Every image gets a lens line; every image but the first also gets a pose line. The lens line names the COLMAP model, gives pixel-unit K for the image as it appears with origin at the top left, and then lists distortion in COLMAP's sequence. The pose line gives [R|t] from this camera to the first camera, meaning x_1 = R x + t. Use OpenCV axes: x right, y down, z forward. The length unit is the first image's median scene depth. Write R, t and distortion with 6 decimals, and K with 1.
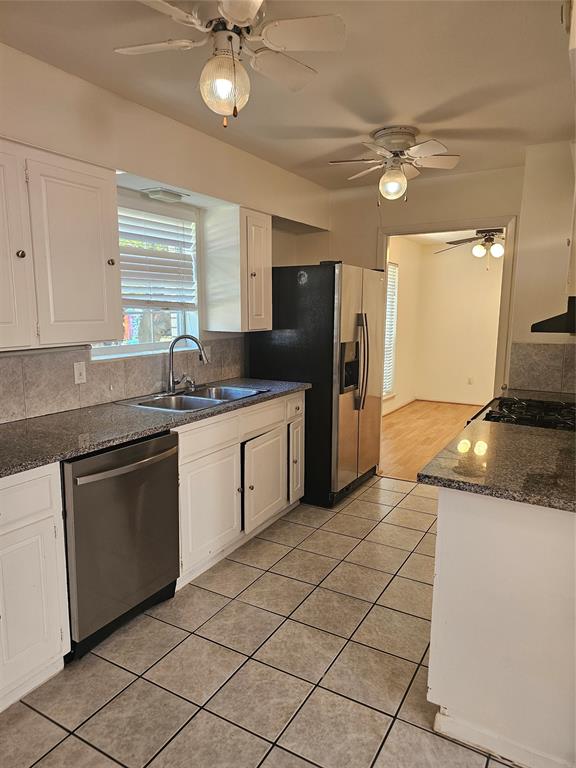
lens RADIAL K [[517.8, 0, 285.4], [0, 517.8, 385.2], [0, 0, 1]] dist [0.037626, -0.025694]
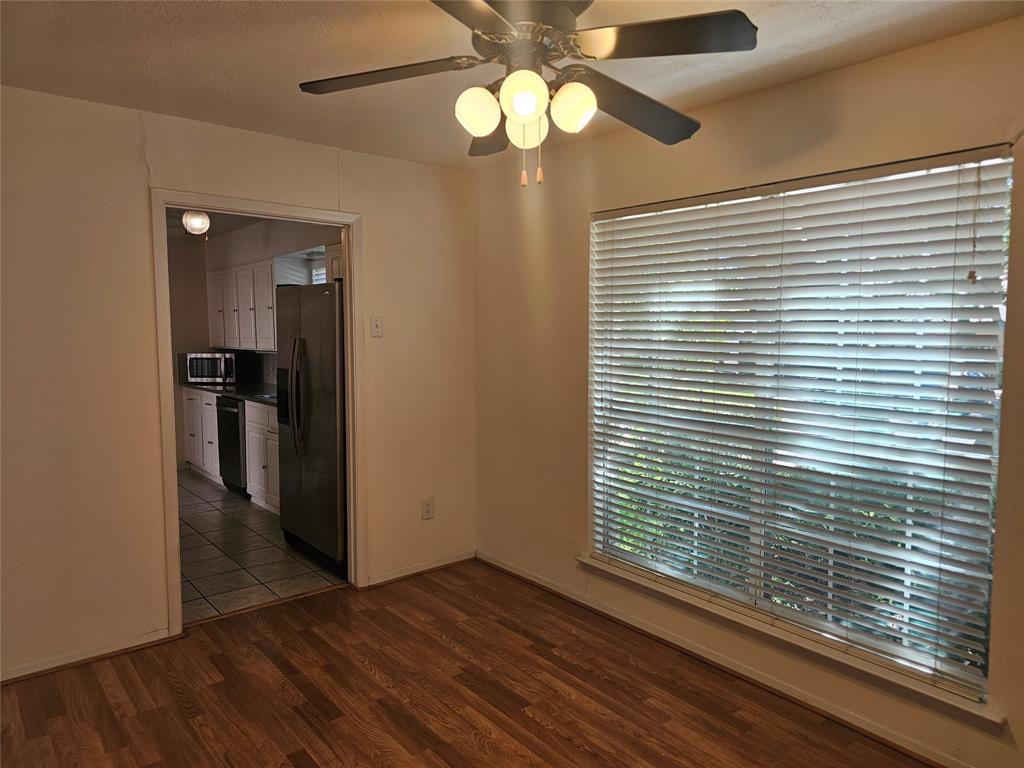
lens RADIAL K [[690.4, 0, 515.3], [0, 690.4, 383.1], [0, 0, 1]] dist [0.037626, -0.025694]
pose [[-0.345730, 0.067729, -0.935887, 1.464616], [-0.142032, 0.982122, 0.123543, -0.349062], [0.927522, 0.175639, -0.329929, 2.323408]]
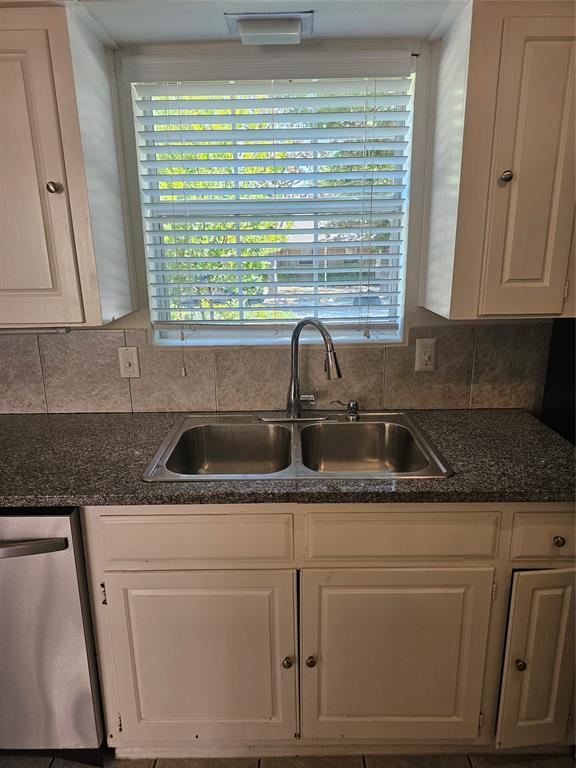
lens RADIAL K [[517.8, 0, 285.9], [0, 517.8, 384.5], [0, 0, 1]] dist [0.037626, -0.025694]
pose [[0.491592, 0.218508, -0.842966, 0.276103], [-0.114836, 0.975820, 0.185977, -0.141657], [0.863221, 0.005378, 0.504798, 0.817166]]
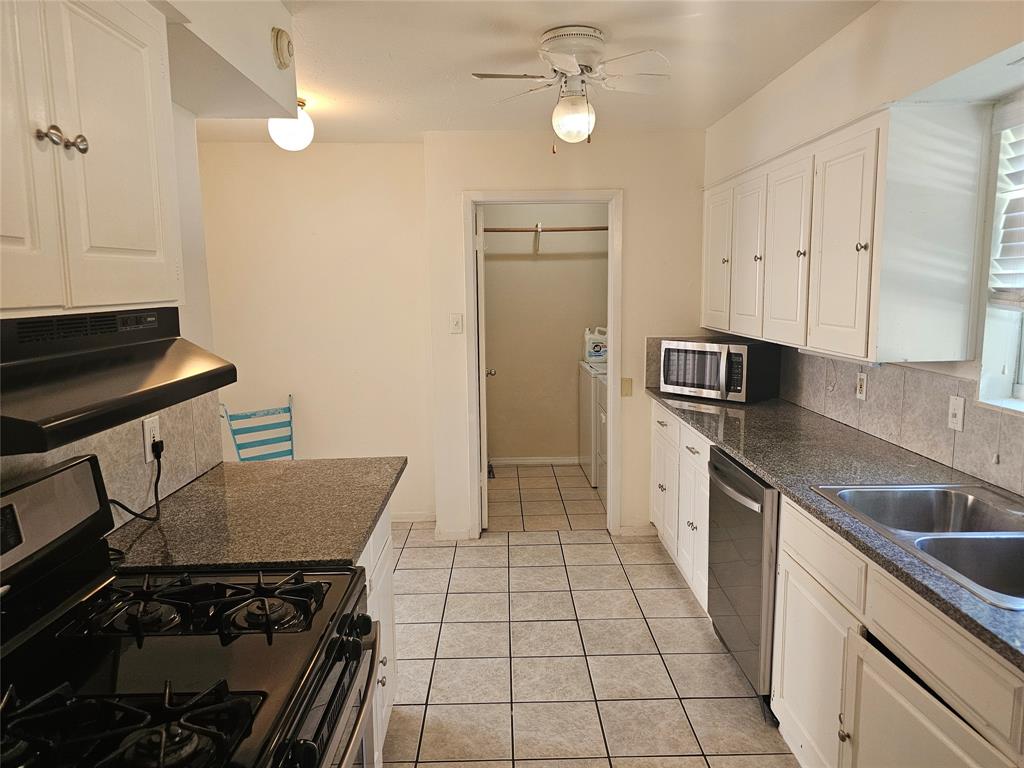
lens RADIAL K [[690.4, 0, 522.2], [0, 690.4, 376.1], [0, 0, 1]] dist [0.037626, -0.025694]
pose [[-0.846791, 0.071996, -0.527031, 0.486731], [-0.078622, 0.962975, 0.257871, -0.239330], [0.526083, 0.259799, -0.809778, 1.367954]]
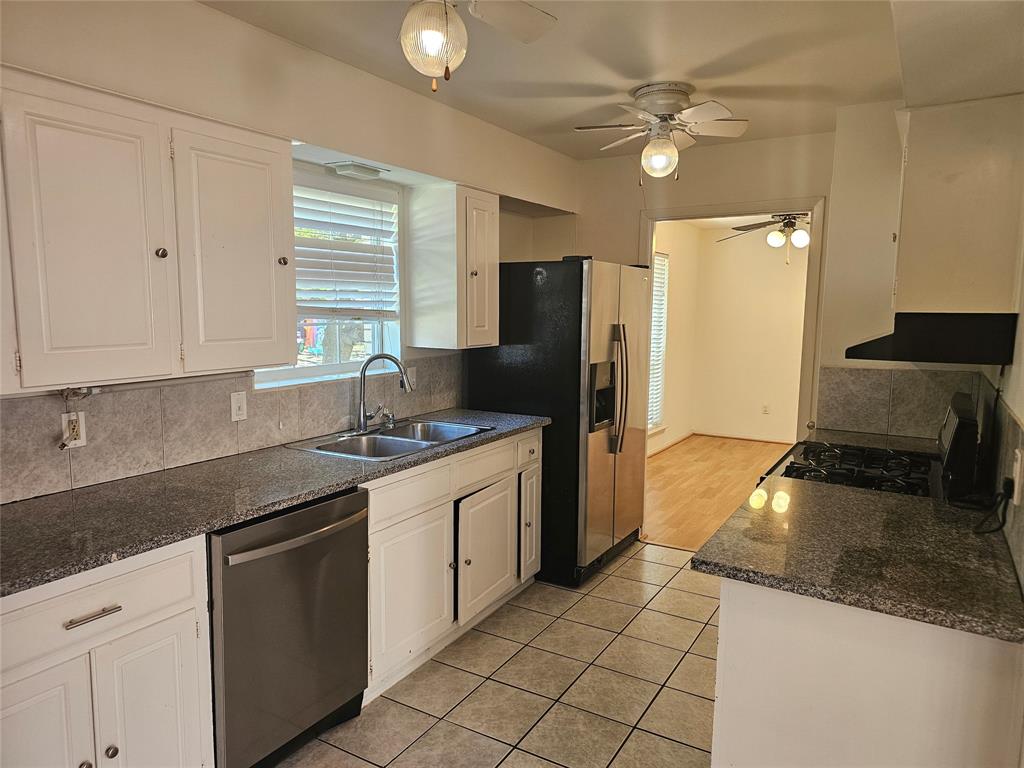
lens RADIAL K [[690.4, 0, 515.6], [0, 690.4, 382.3], [0, 0, 1]] dist [0.037626, -0.025694]
pose [[0.999959, 0.006779, -0.006045, 0.006859], [-0.006997, 0.999295, -0.036872, -0.023706], [0.005791, 0.036913, 0.999302, 0.008417]]
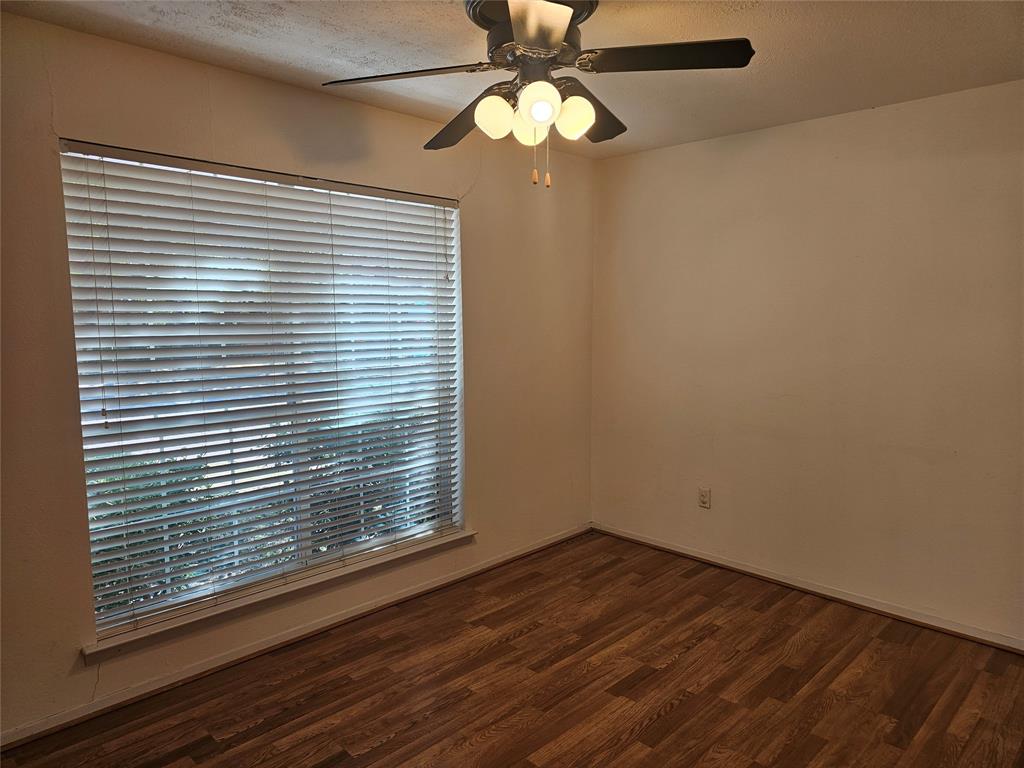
lens RADIAL K [[690.4, 0, 511.4], [0, 690.4, 376.5], [0, 0, 1]] dist [0.037626, -0.025694]
pose [[0.969766, 0.014585, -0.243602, 0.966105], [-0.026229, 0.998659, -0.044626, -0.205850], [0.242625, 0.049666, 0.968848, 1.318886]]
